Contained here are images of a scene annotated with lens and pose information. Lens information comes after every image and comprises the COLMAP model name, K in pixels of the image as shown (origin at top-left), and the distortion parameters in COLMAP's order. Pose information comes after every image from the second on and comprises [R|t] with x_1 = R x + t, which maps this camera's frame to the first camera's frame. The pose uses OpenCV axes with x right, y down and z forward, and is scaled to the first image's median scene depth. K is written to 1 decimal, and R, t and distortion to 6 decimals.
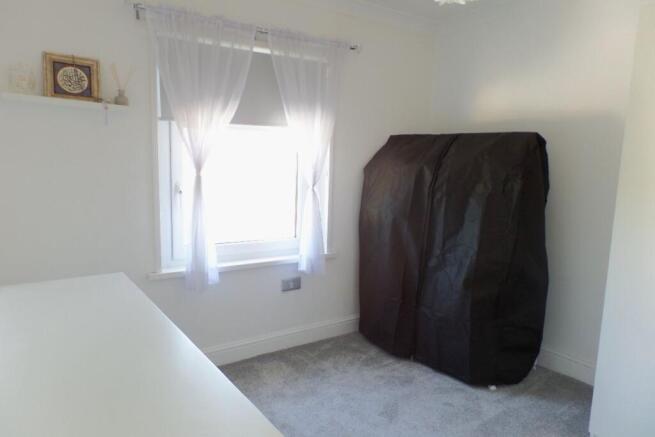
lens RADIAL K [[433.9, 0, 273.6], [0, 433.9, 218.7], [0, 0, 1]] dist [-0.049021, -0.003205]
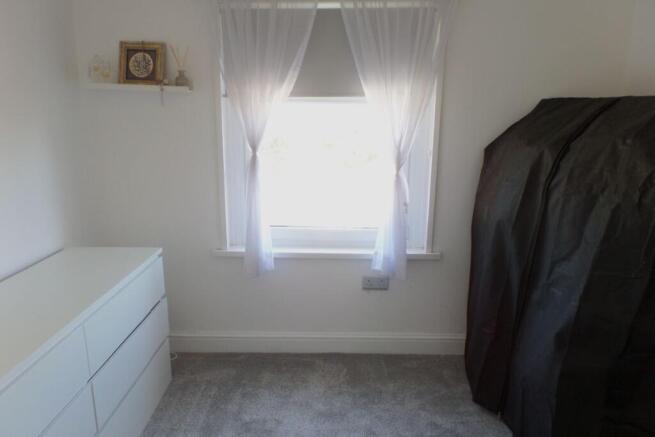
lens RADIAL K [[433.9, 0, 273.6], [0, 433.9, 218.7], [0, 0, 1]] dist [-0.049021, -0.003205]
pose [[0.827547, 0.109724, -0.550569, 0.390359], [-0.053726, 0.991691, 0.116883, -0.074238], [0.558819, -0.067146, 0.826567, 0.231969]]
